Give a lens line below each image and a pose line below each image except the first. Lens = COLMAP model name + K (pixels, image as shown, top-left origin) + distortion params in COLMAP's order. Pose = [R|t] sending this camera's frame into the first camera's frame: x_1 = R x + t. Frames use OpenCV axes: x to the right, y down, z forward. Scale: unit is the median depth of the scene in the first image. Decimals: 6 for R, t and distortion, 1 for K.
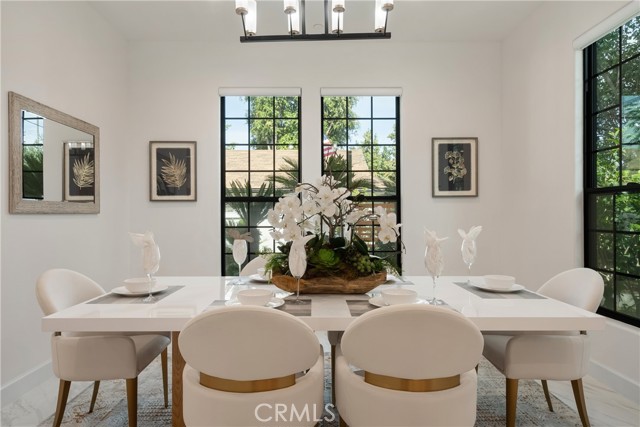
lens RADIAL K [[393.1, 0, 320.0], [0, 393.1, 213.5], [0, 0, 1]] dist [0.000305, -0.000034]
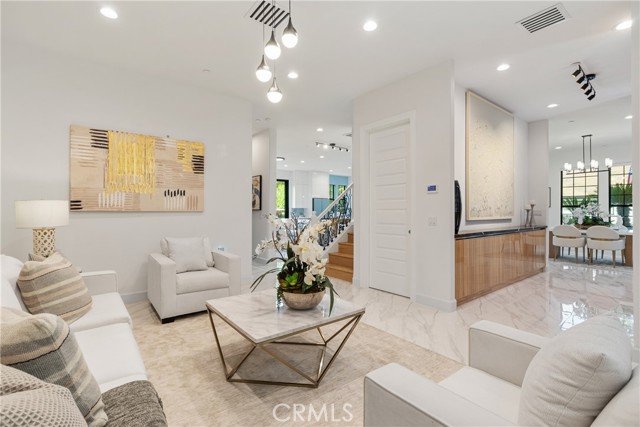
lens RADIAL K [[292.8, 0, 320.0], [0, 292.8, 213.5], [0, 0, 1]] dist [0.000332, 0.000097]
pose [[0.598096, 0.013235, -0.801315, 0.432421], [-0.005724, 0.999909, 0.012242, 0.000938], [0.801404, -0.002736, 0.598117, -1.767418]]
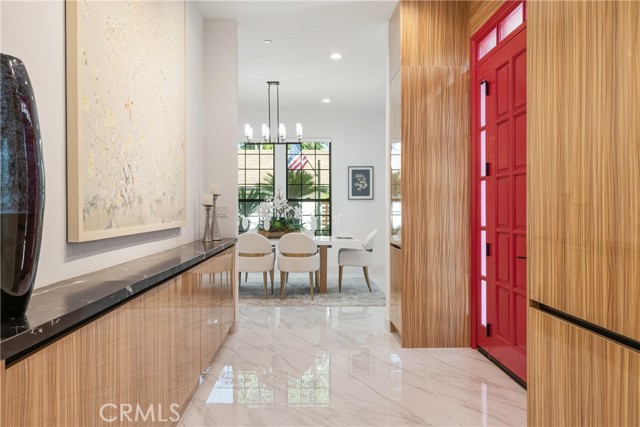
lens RADIAL K [[485.7, 0, 320.0], [0, 485.7, 213.5], [0, 0, 1]] dist [-0.009774, -0.002046]
pose [[0.999988, 0.002790, 0.004035, 0.150025], [-0.002825, 0.999956, 0.008917, 0.001698], [-0.004010, -0.008928, 0.999952, -1.197593]]
